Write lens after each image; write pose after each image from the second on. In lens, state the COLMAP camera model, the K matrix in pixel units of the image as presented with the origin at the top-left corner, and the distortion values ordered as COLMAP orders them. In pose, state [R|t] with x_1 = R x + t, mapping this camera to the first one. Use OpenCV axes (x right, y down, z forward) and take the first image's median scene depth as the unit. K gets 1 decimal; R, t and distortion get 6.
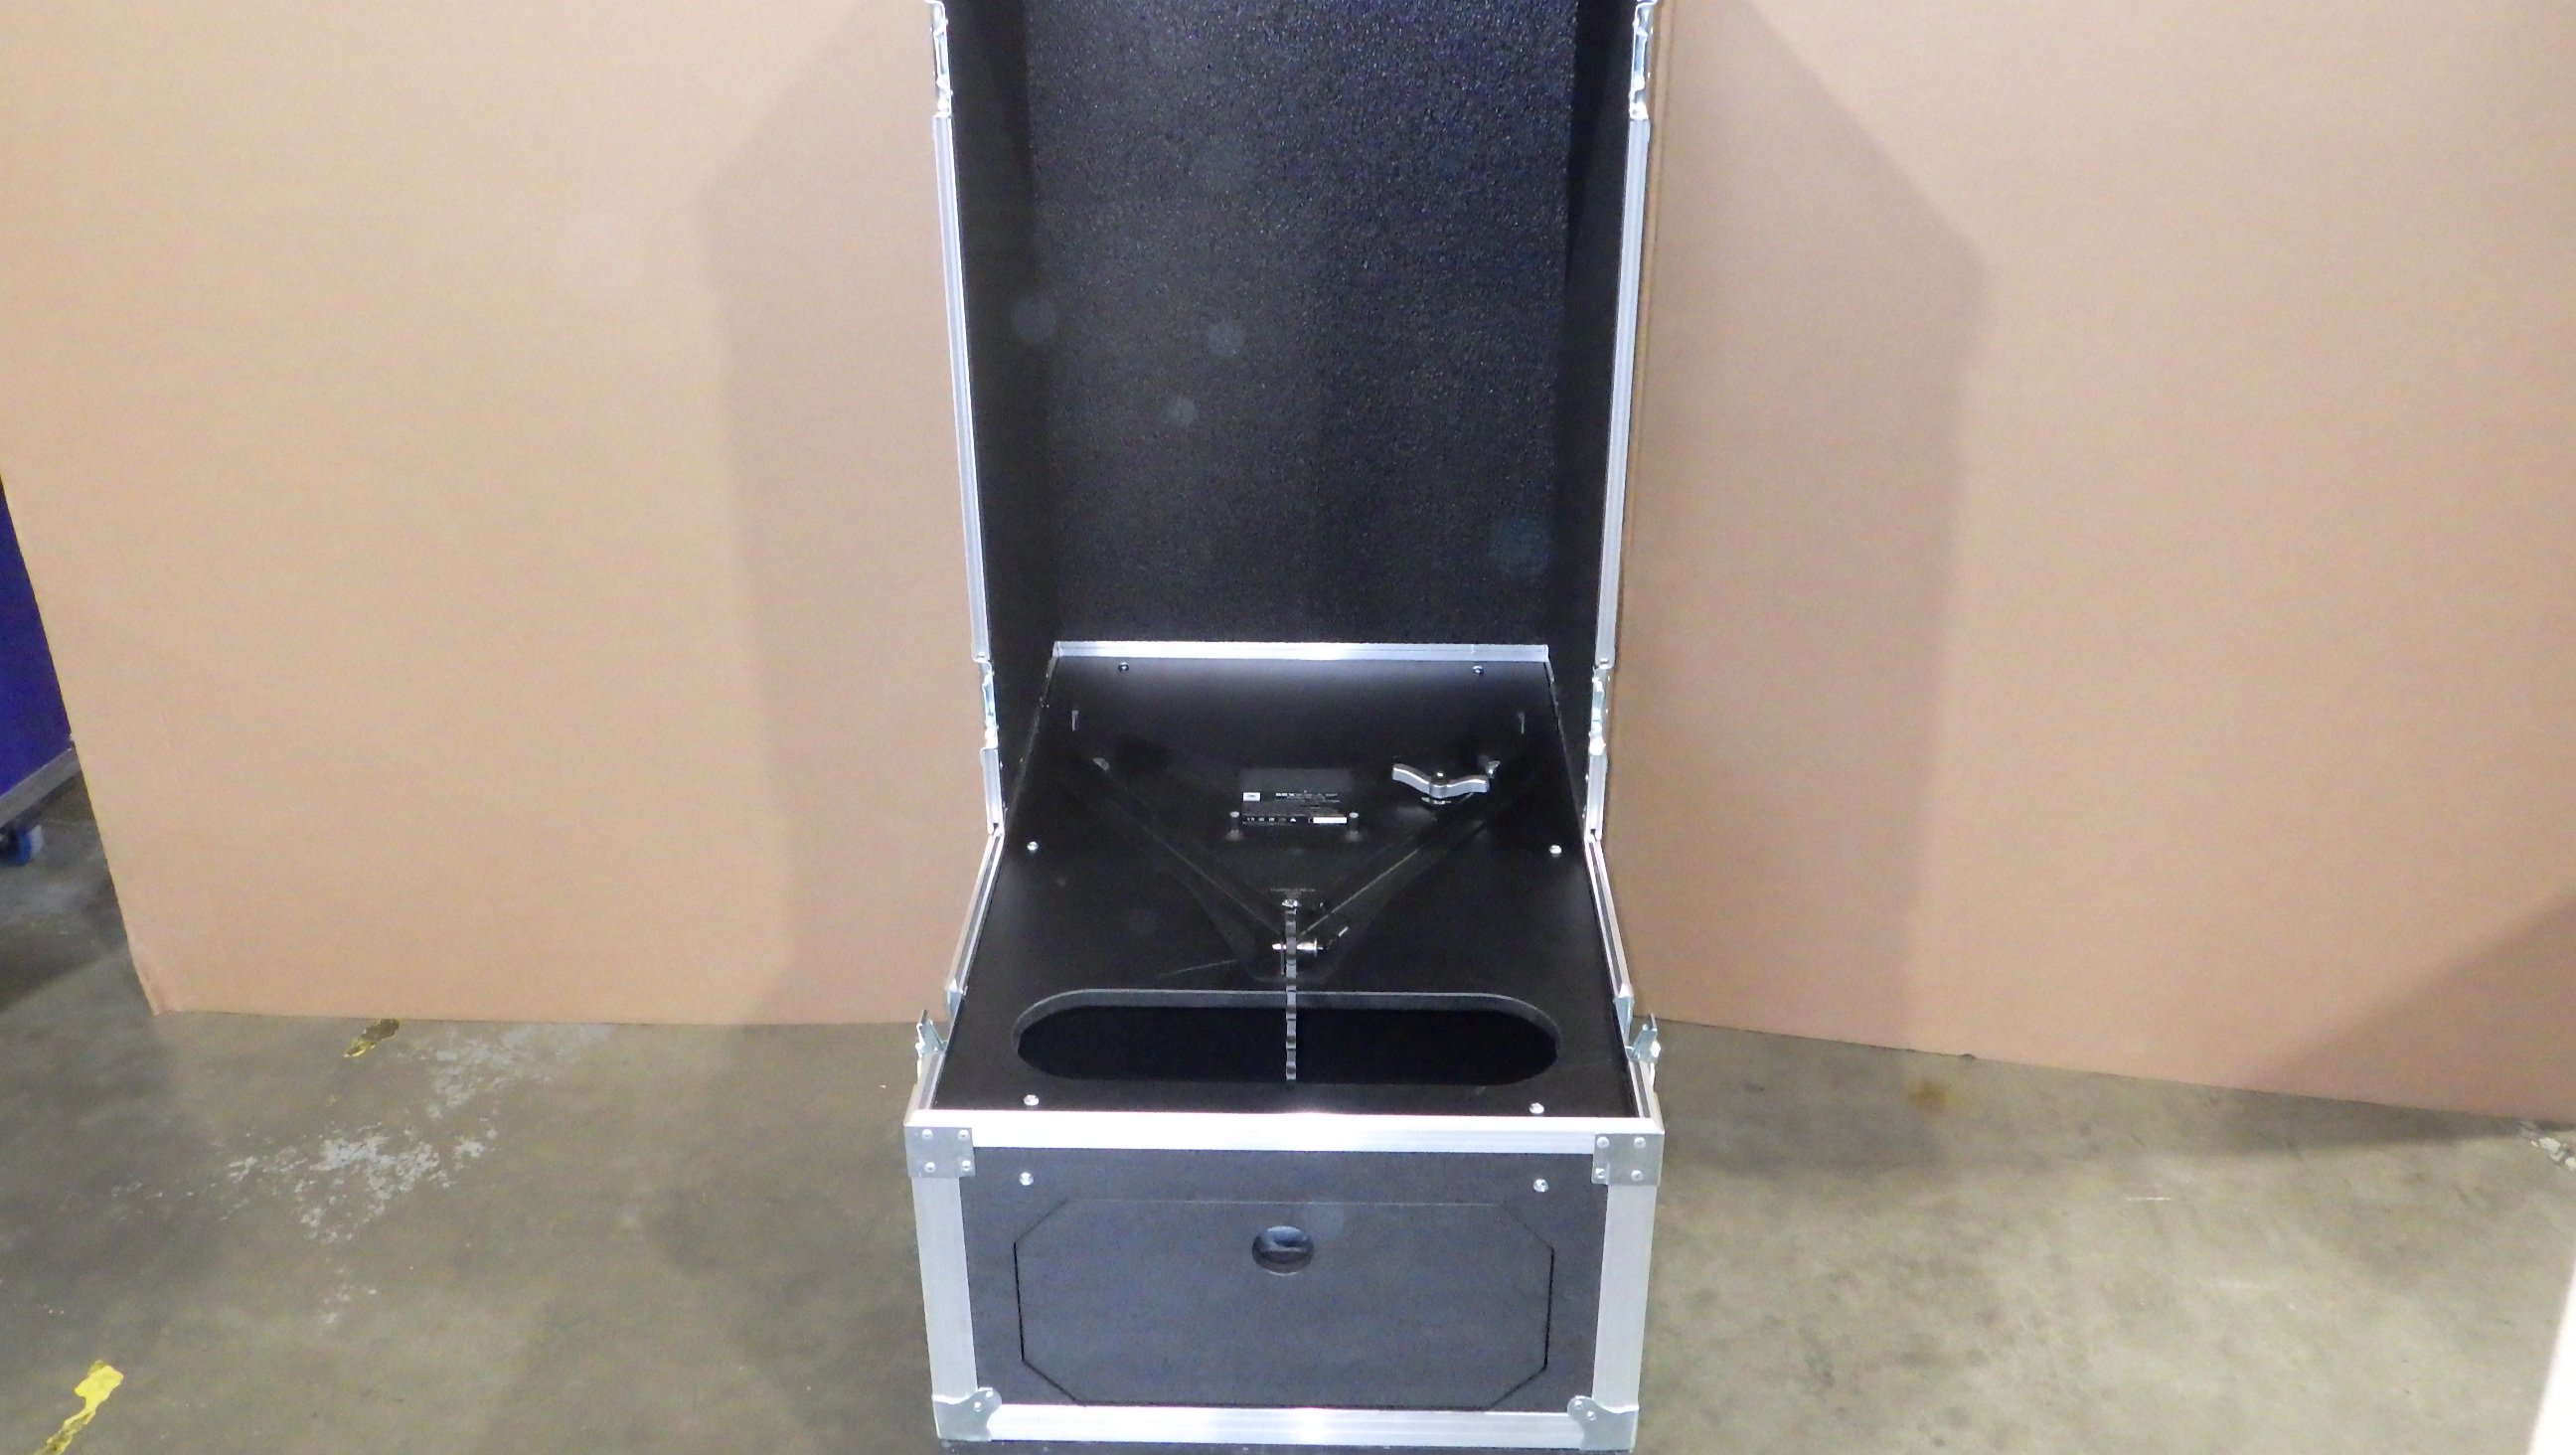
lens RADIAL K [[2124.2, 0, 1293.5], [0, 2124.2, 701.4], [0, 0, 1]] dist [0.008645, -0.002266]
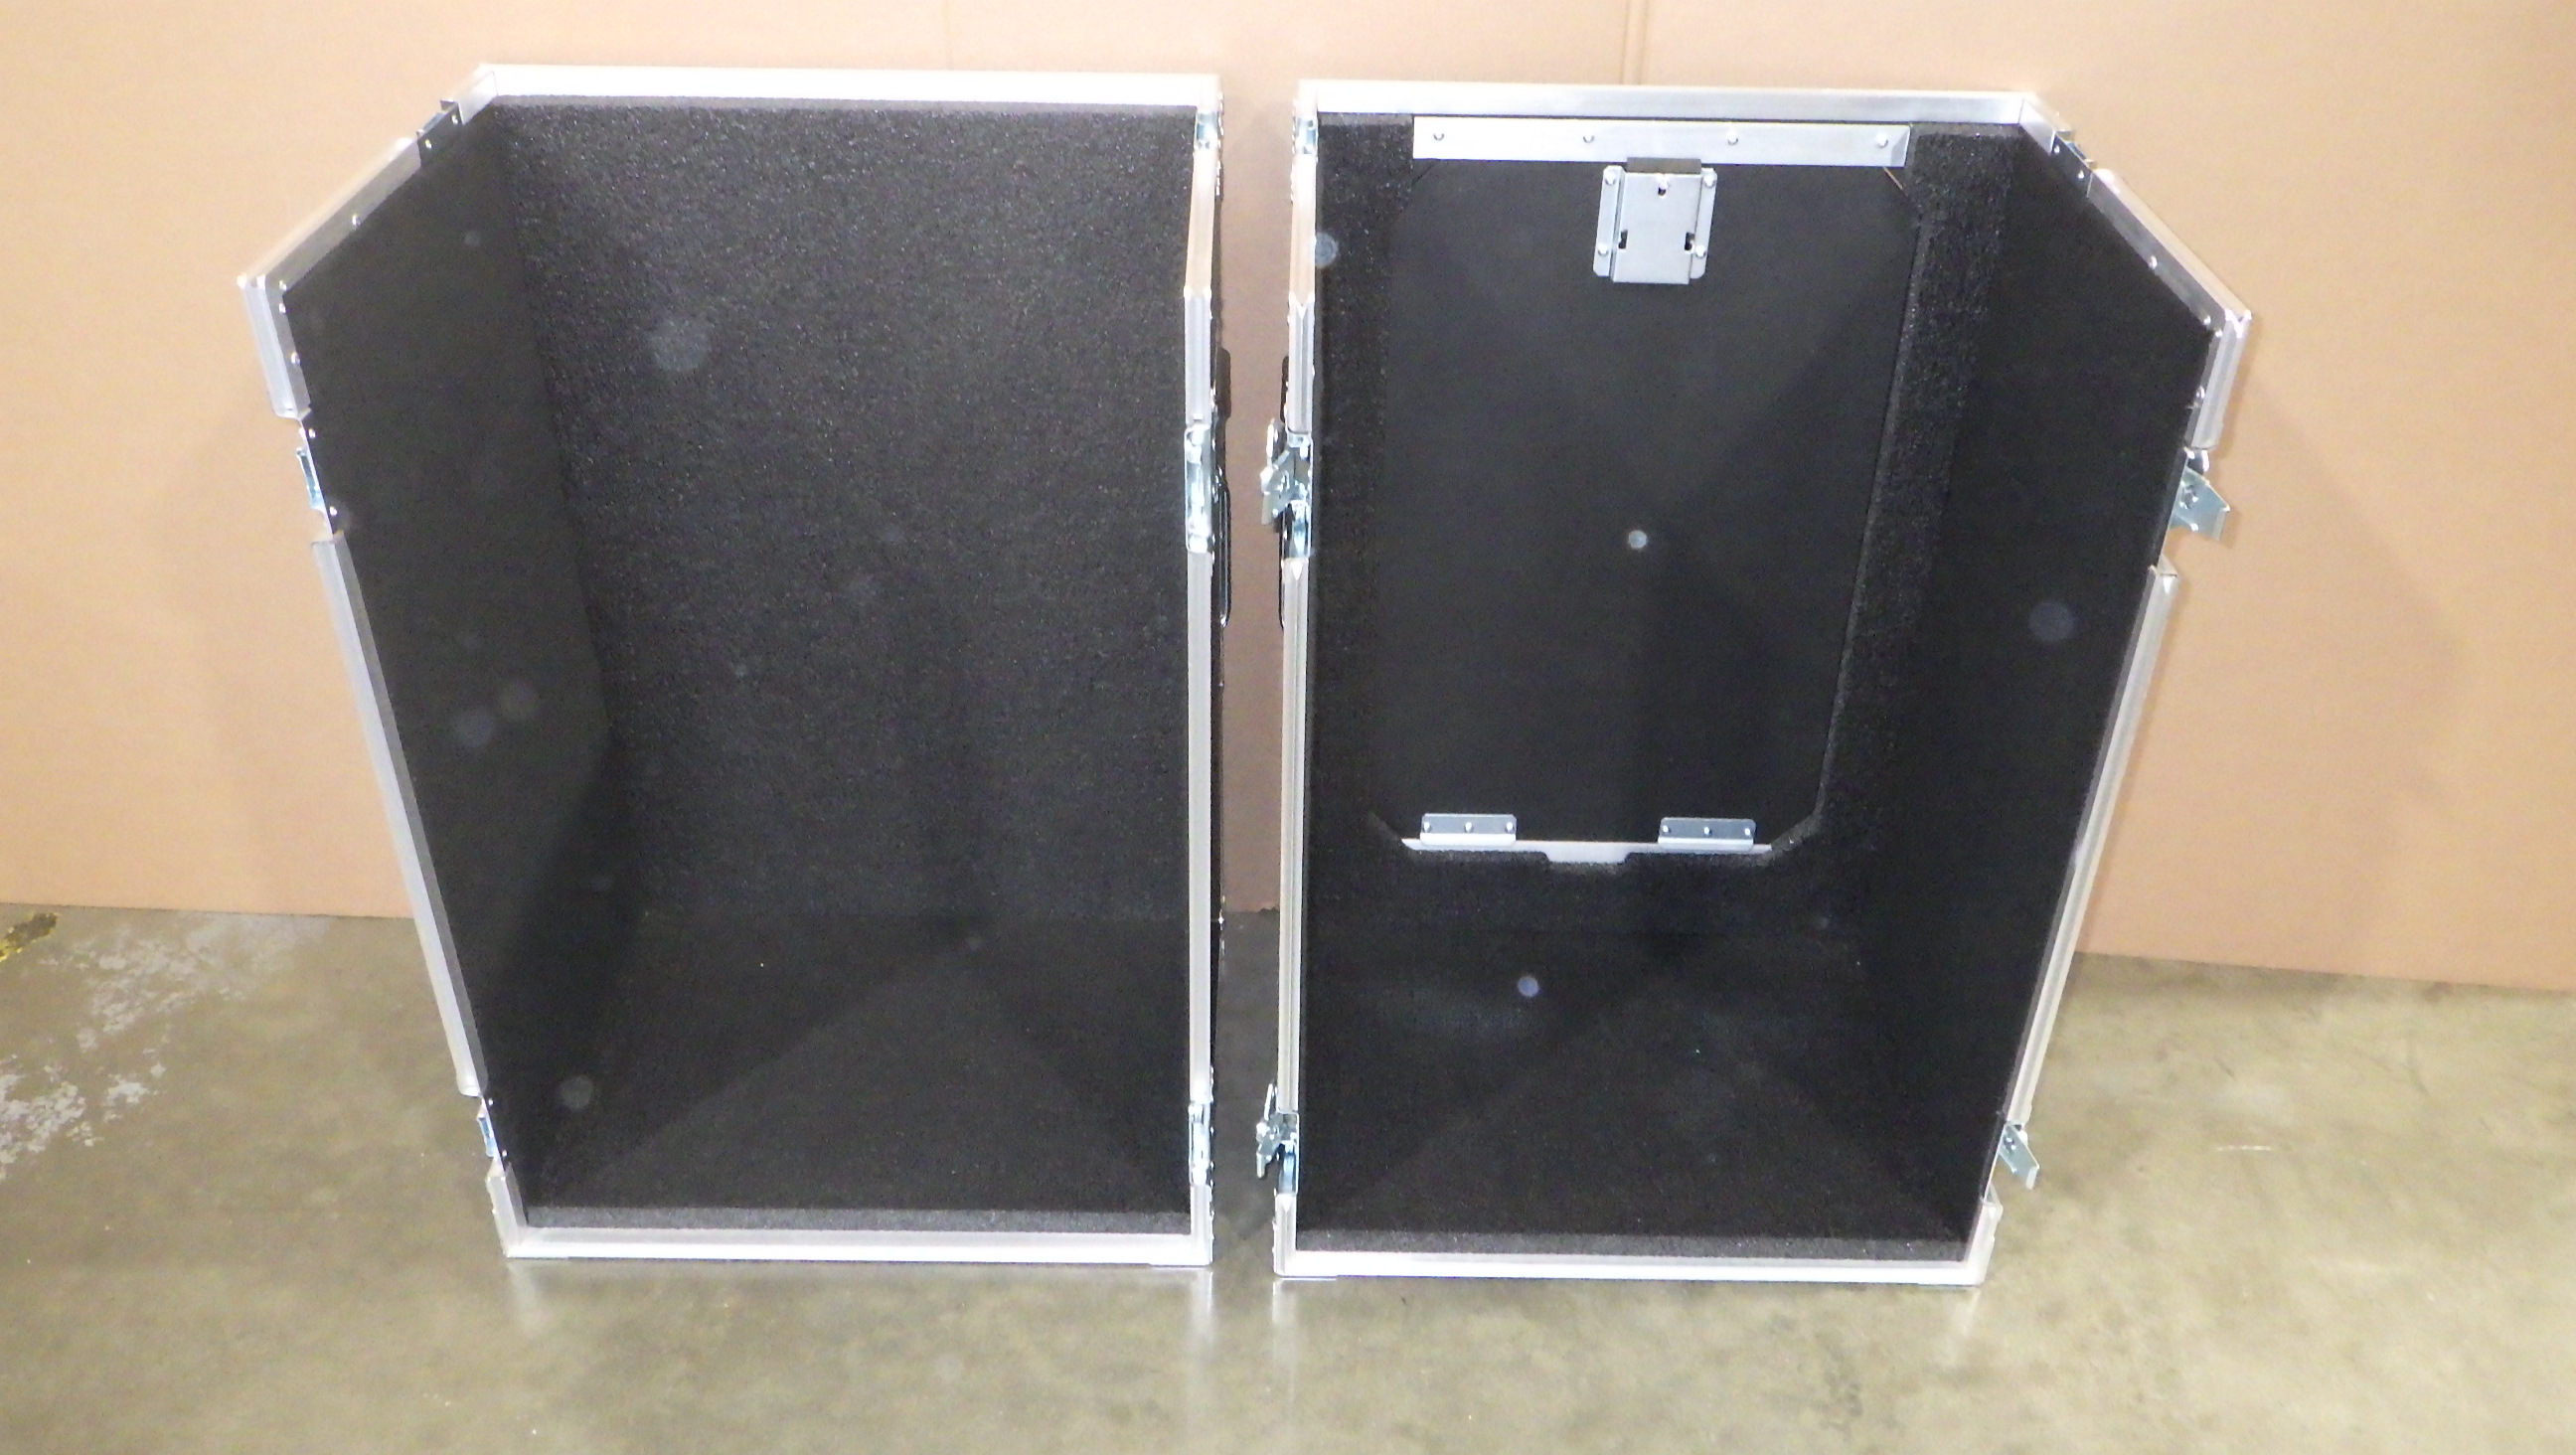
lens RADIAL K [[2124.2, 0, 1290.9], [0, 2124.2, 701.2], [0, 0, 1]] dist [0.008645, -0.002266]
pose [[0.999572, -0.000338, 0.029255, 0.019647], [-0.002993, 0.993504, 0.113756, -0.024173], [-0.029104, -0.113795, 0.993078, 0.235054]]
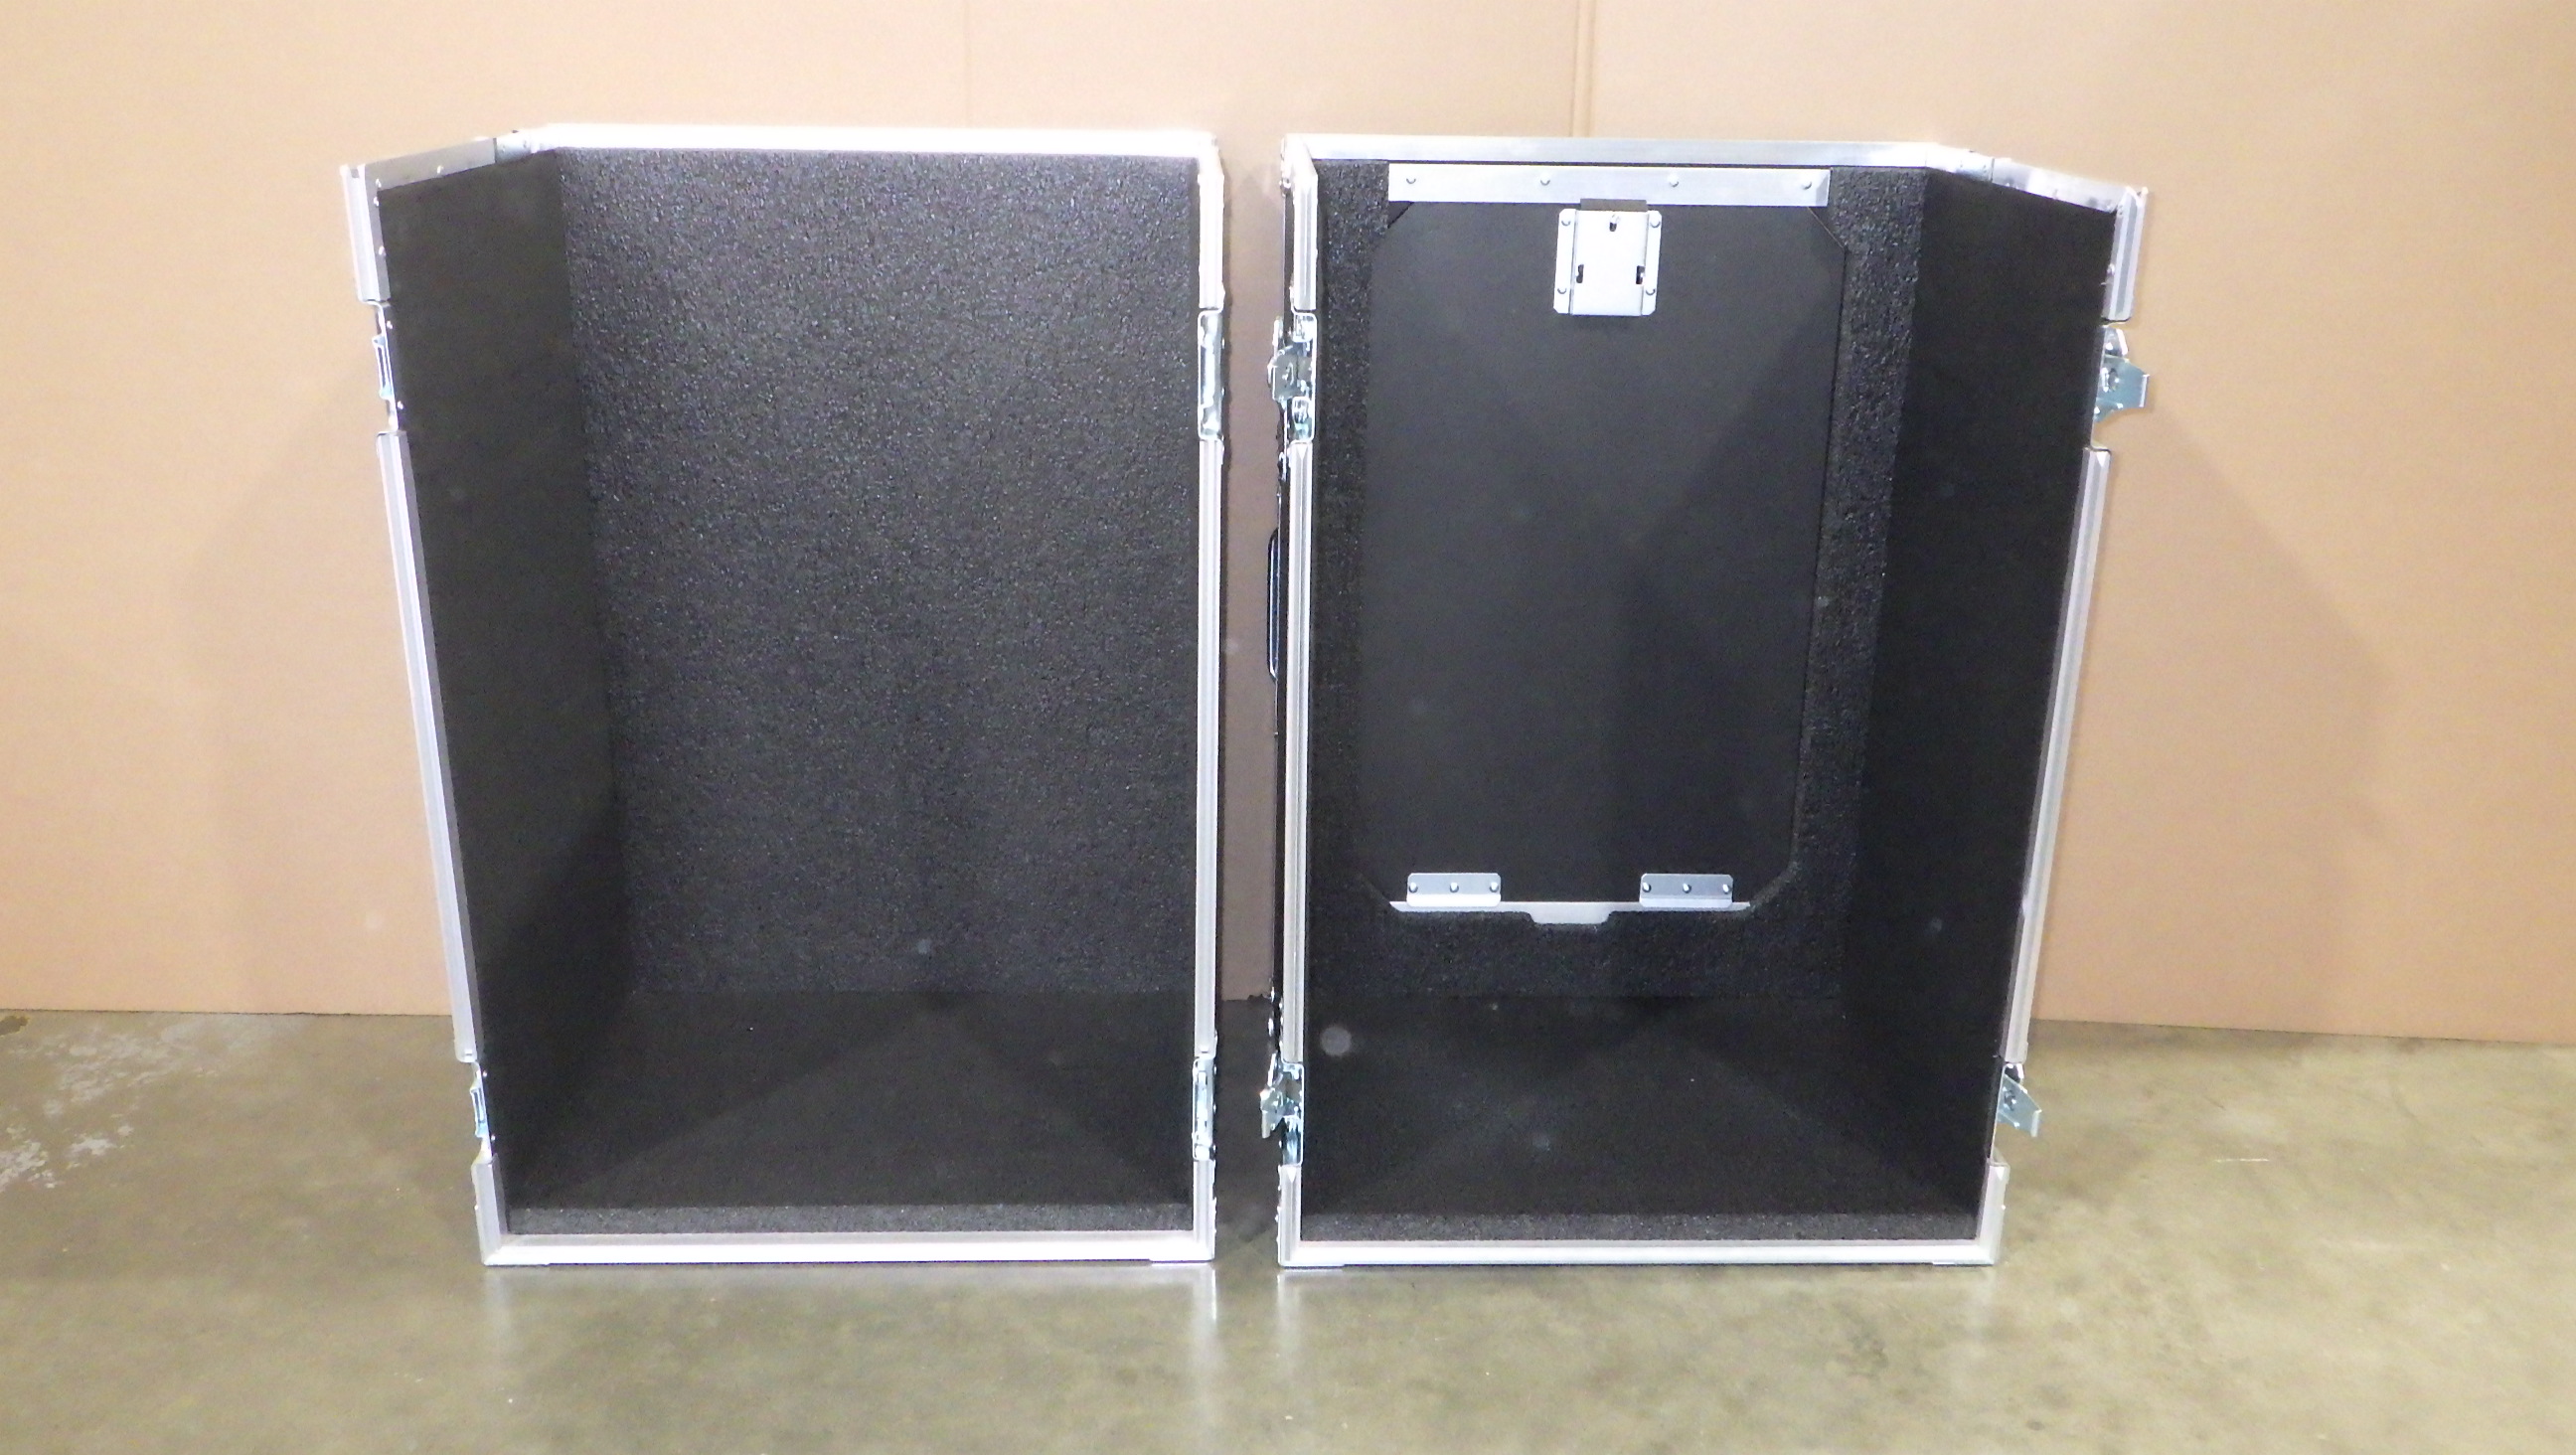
lens RADIAL K [[2124.2, 0, 1290.1], [0, 2124.2, 706.9], [0, 0, 1]] dist [0.008645, -0.002266]
pose [[0.998160, -0.004329, 0.060479, -0.003905], [0.012437, 0.990857, -0.134341, 0.169585], [-0.059344, 0.134846, 0.989088, 0.206882]]
